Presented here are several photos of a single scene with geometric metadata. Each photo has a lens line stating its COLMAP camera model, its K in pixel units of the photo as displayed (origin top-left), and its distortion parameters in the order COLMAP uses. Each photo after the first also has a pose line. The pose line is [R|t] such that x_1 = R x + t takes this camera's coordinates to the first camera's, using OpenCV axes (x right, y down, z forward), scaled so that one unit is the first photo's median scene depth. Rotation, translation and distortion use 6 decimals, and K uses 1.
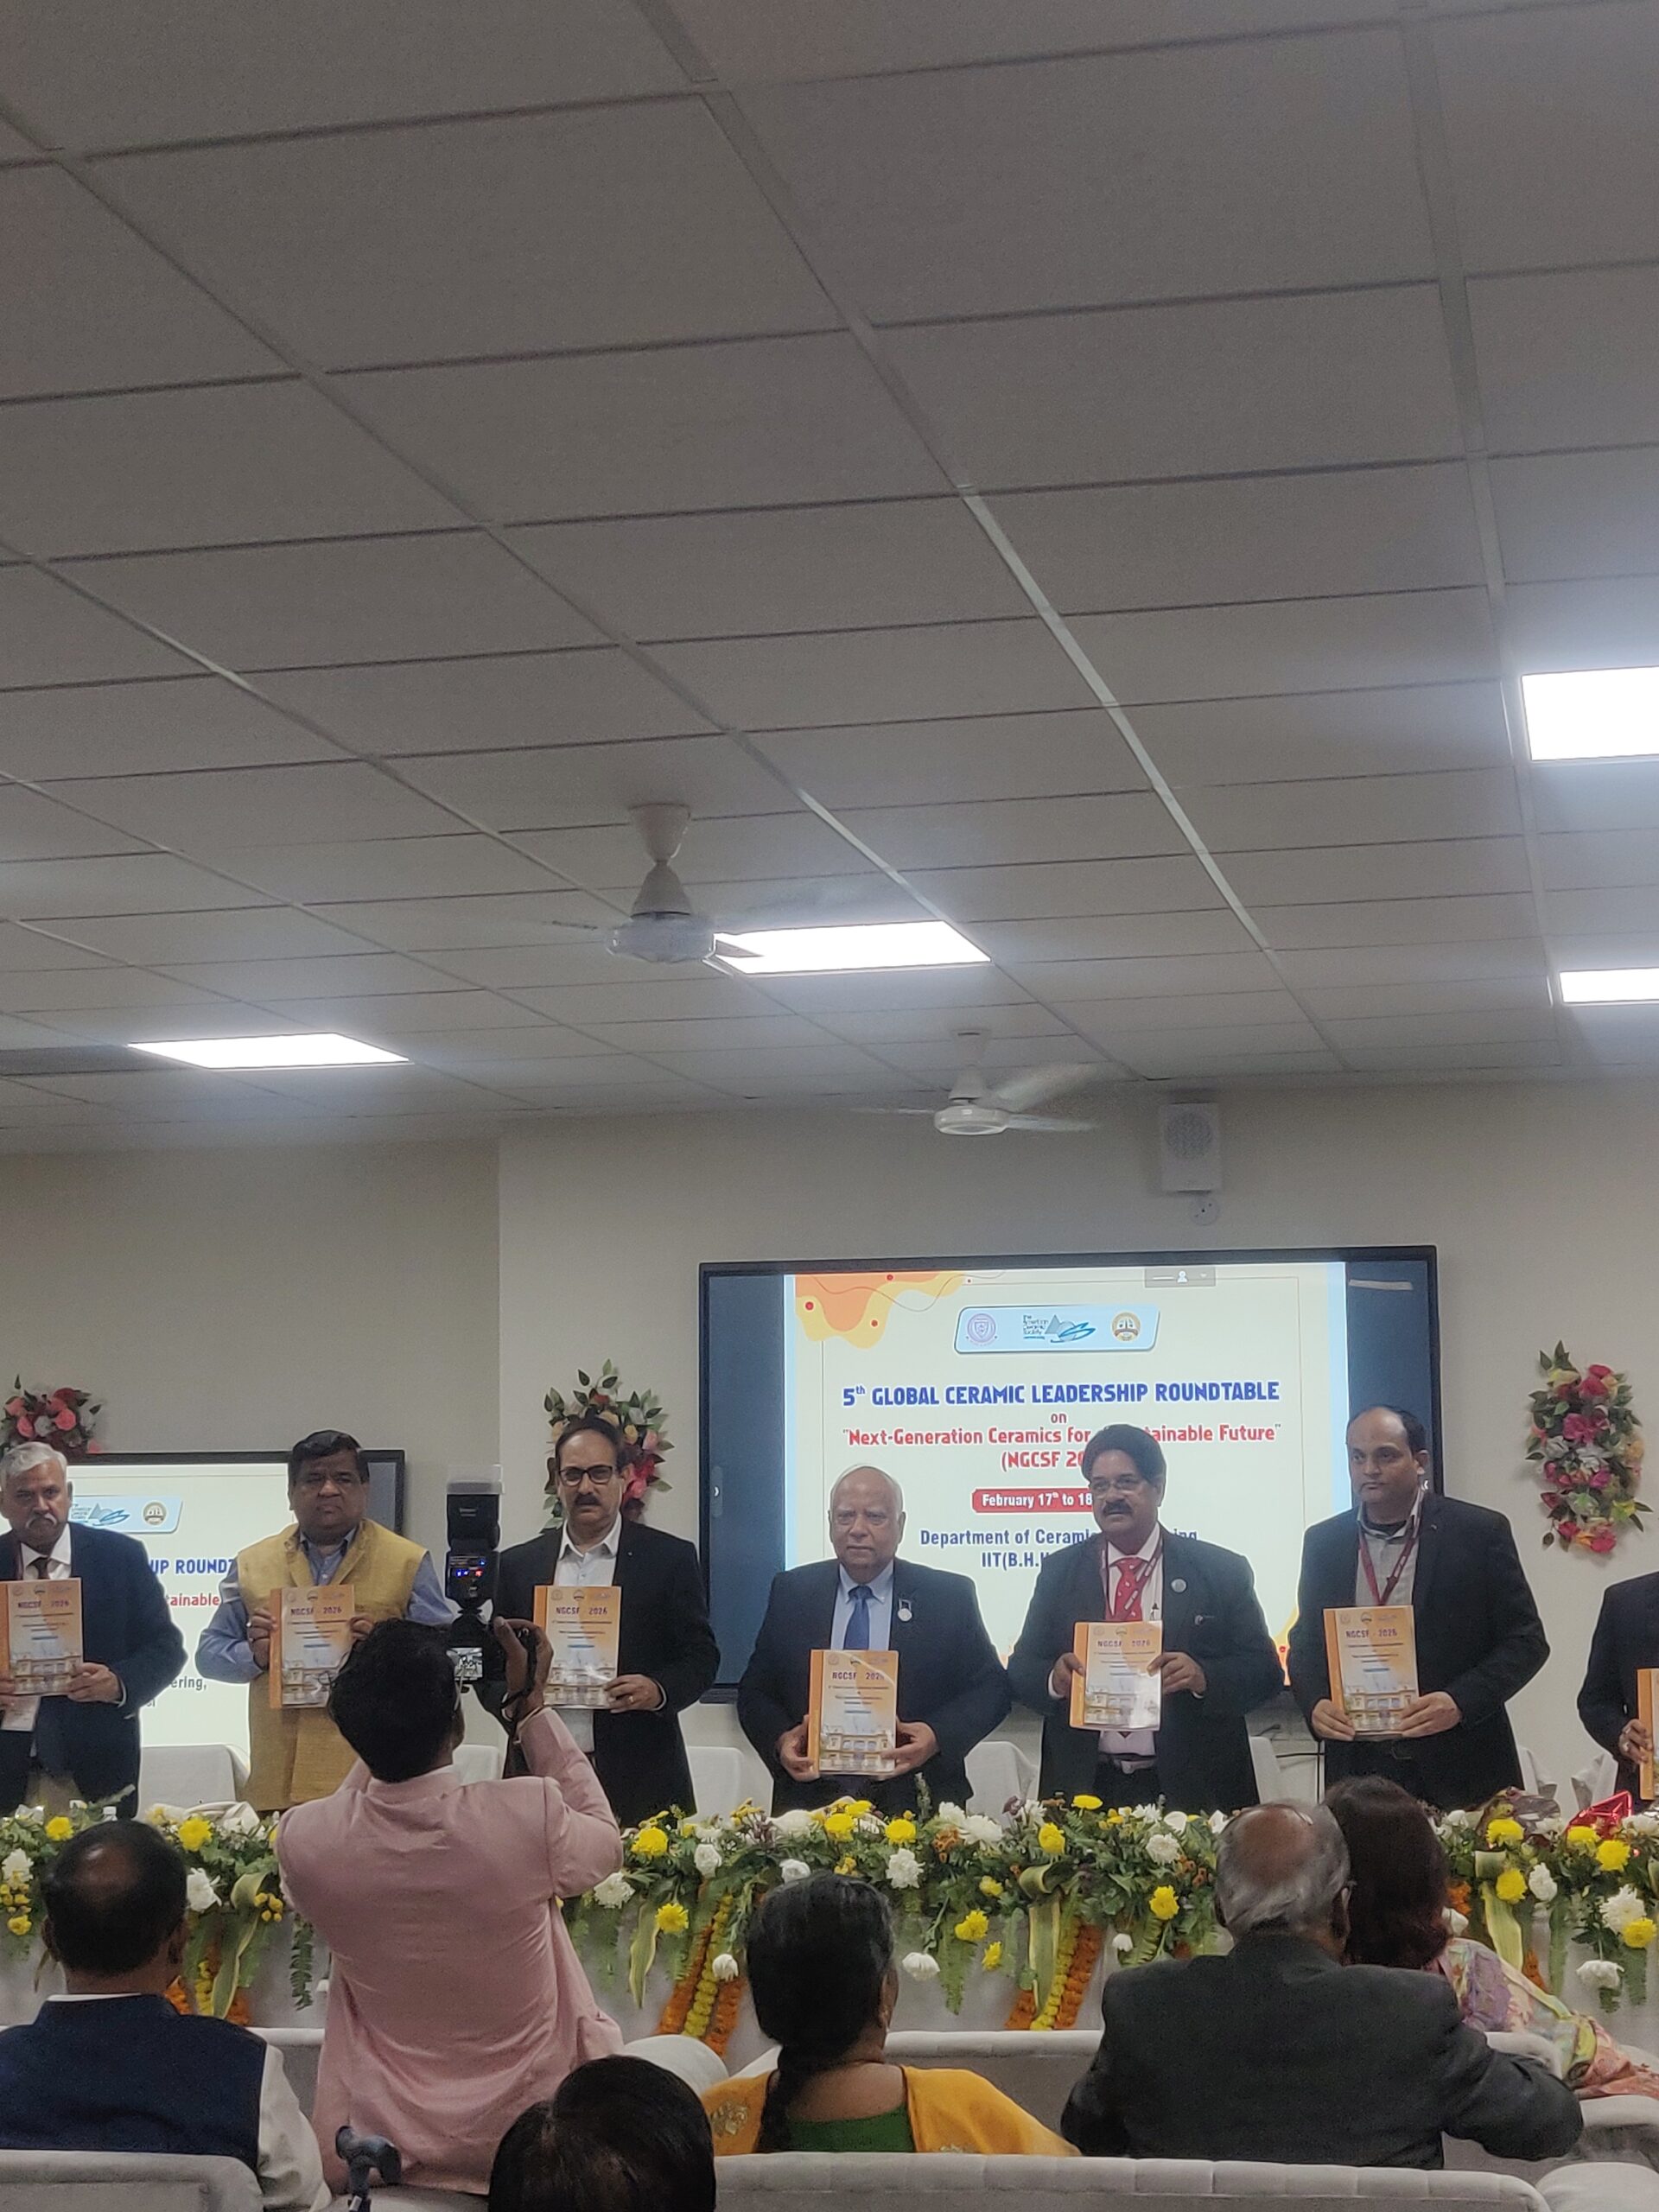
lens RADIAL K [[3490.4, 0, 830.2], [0, 3490.4, 1049.4], [0, 0, 1]] dist [0.024198, 0.040923]
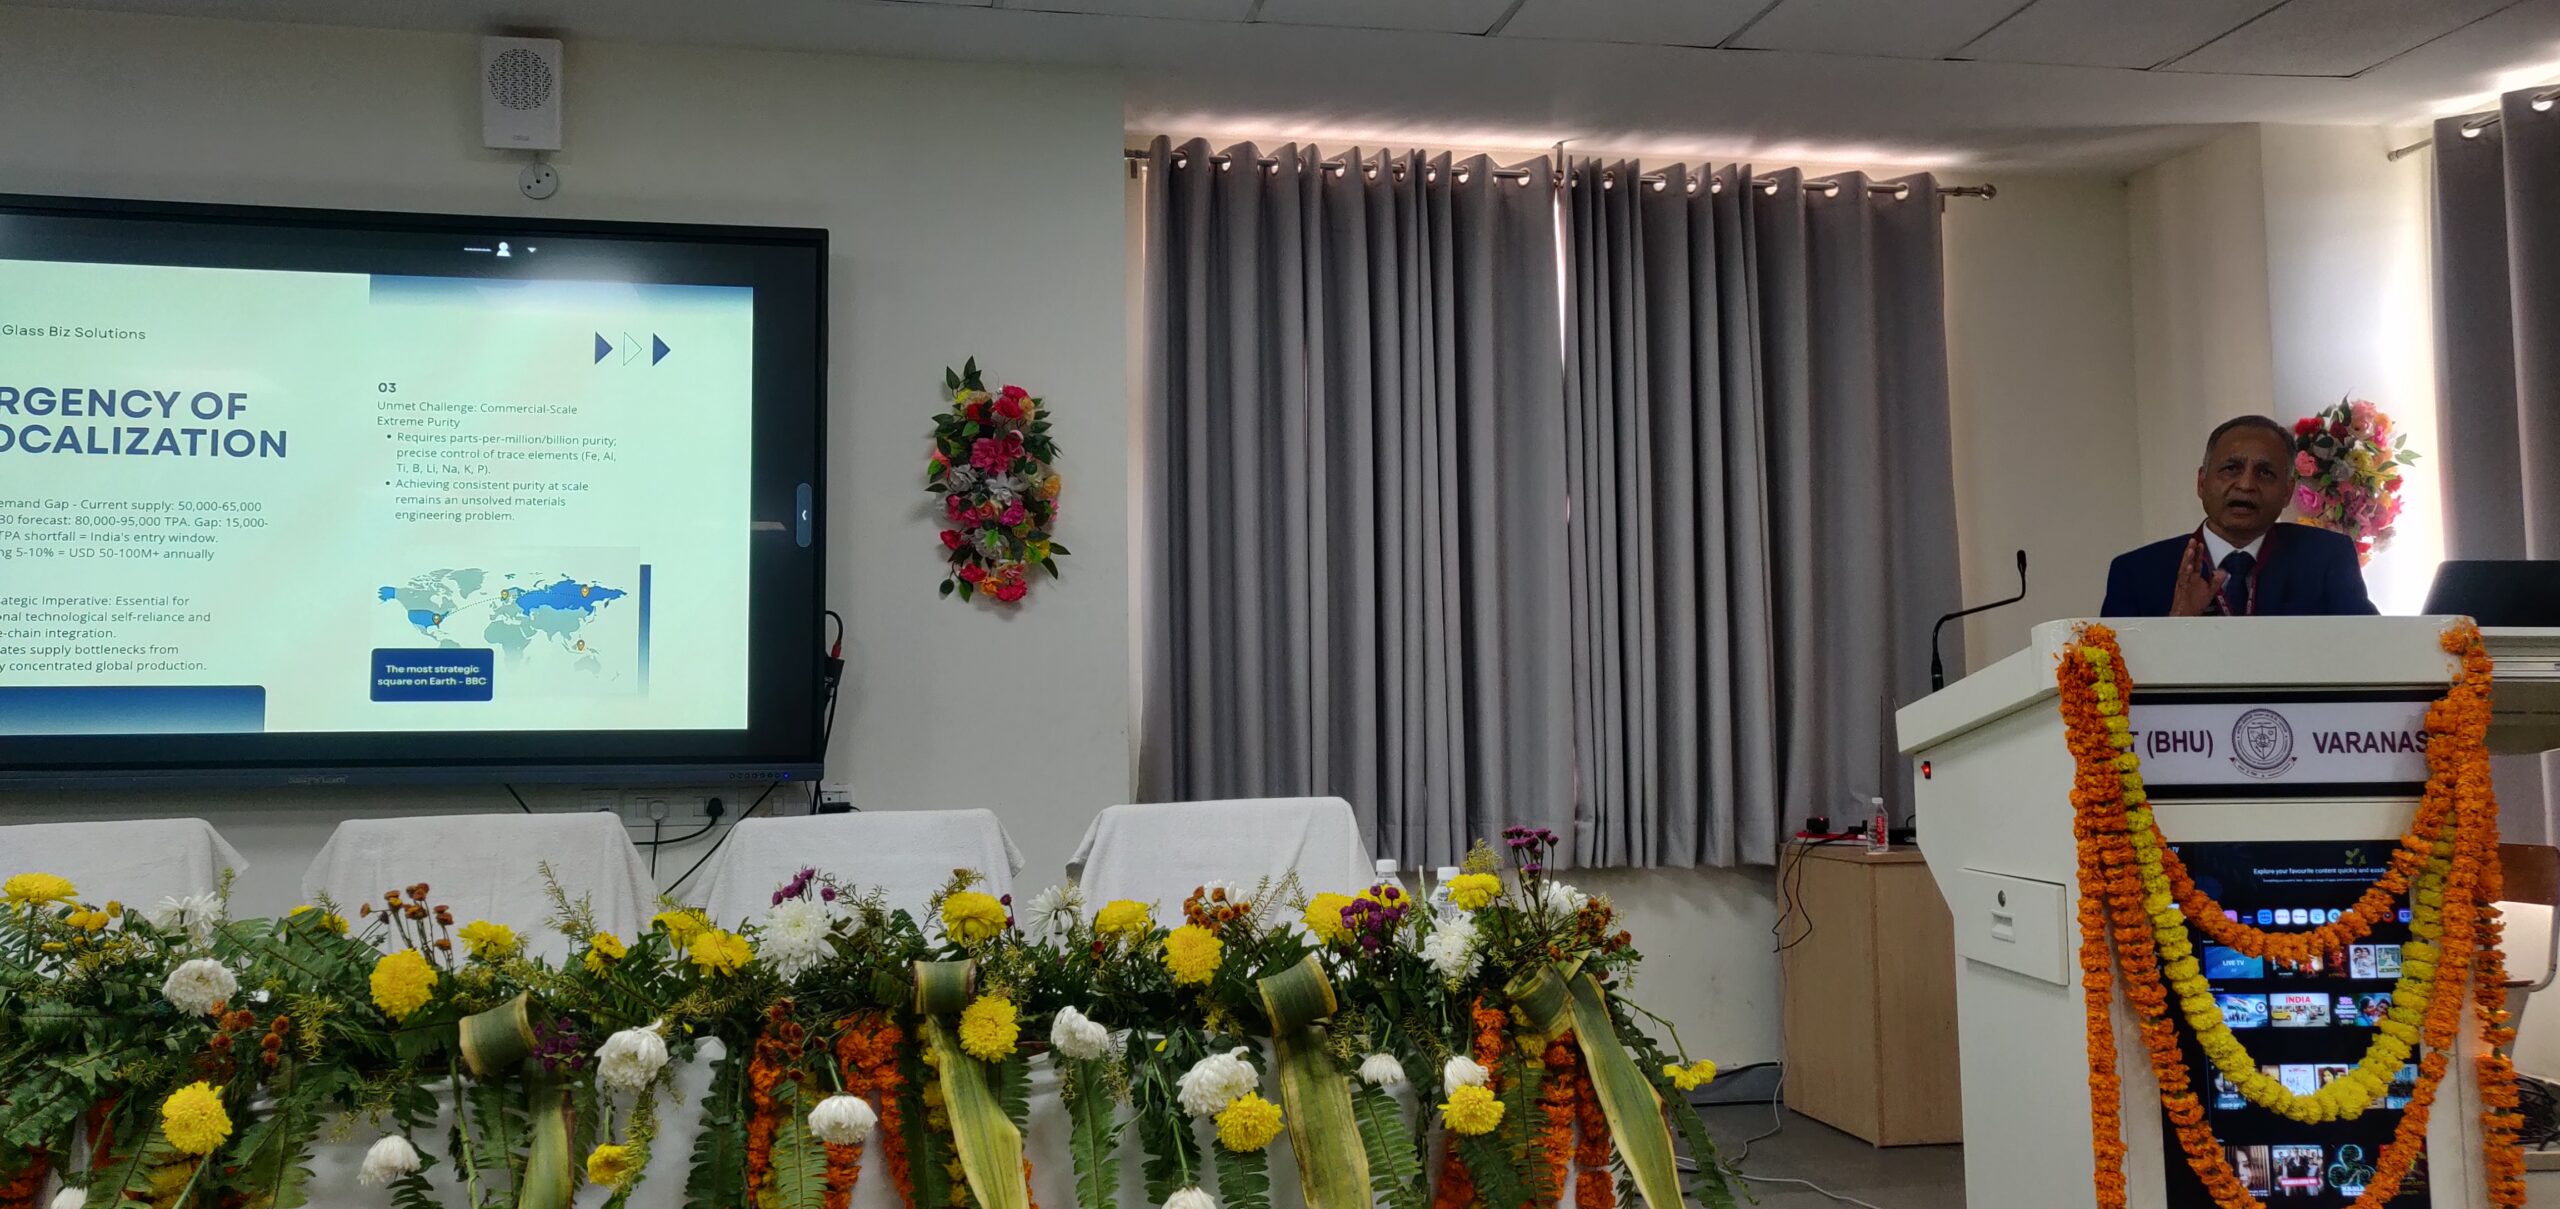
lens RADIAL K [[2109.4, 0, 1313.0], [0, 2109.4, 600.3], [0, 0, 1]] dist [-0.031127, 0.122664]
pose [[0.914904, 0.028110, 0.402692, 0.080542], [-0.053259, 0.997258, 0.051388, 0.112562], [-0.400143, -0.068462, 0.913892, 0.496508]]
